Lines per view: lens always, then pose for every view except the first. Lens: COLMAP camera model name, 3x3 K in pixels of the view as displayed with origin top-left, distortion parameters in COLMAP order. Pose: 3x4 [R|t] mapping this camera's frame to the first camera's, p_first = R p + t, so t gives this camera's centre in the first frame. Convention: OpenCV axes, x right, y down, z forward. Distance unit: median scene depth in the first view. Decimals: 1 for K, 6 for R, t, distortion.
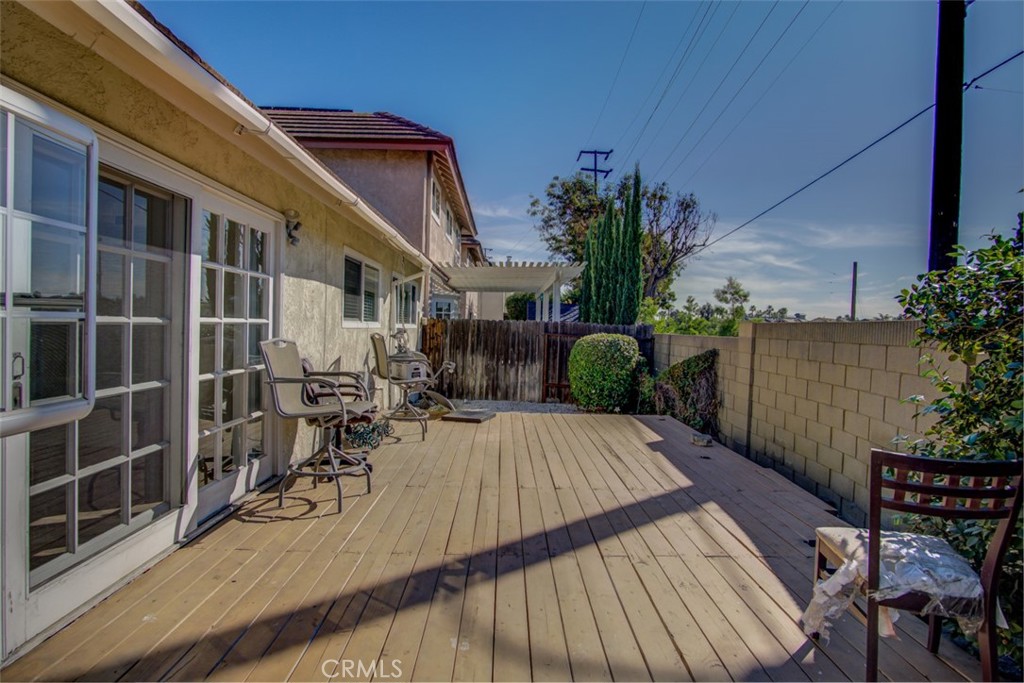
lens RADIAL K [[557.6, 0, 586.7], [0, 557.6, 340.6], [0, 0, 1]] dist [-0.031893, 0.006983]
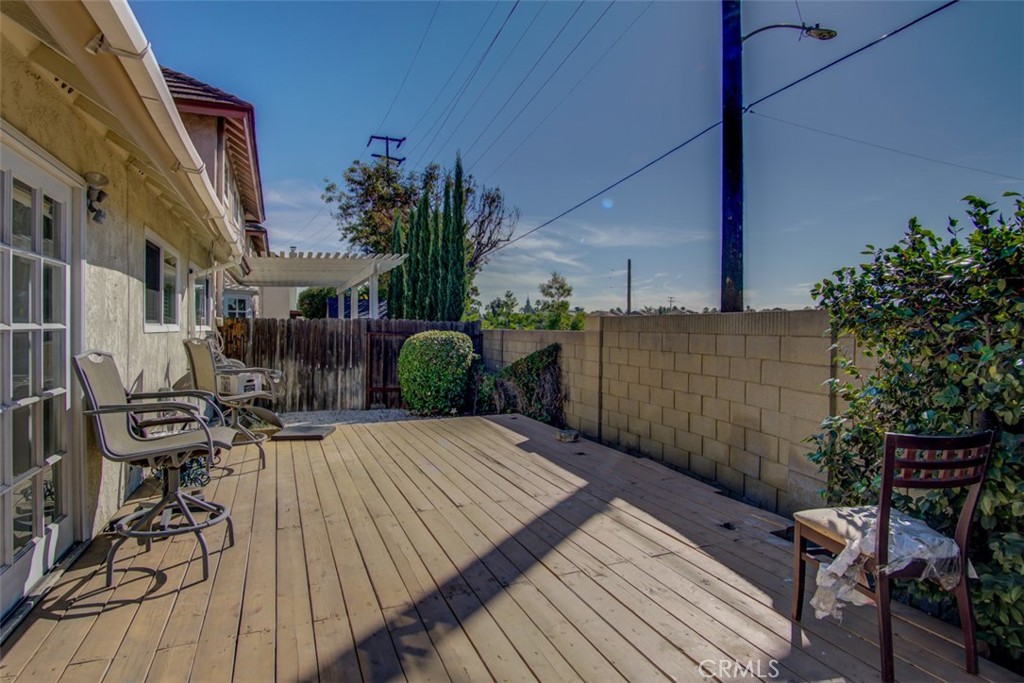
lens RADIAL K [[557.6, 0, 582.6], [0, 557.6, 328.9], [0, 0, 1]] dist [-0.031893, 0.006983]
pose [[0.933430, -0.025498, 0.357852, -0.164539], [0.029675, 0.999540, -0.006186, -0.006359], [-0.357530, 0.016393, 0.933758, 0.085352]]
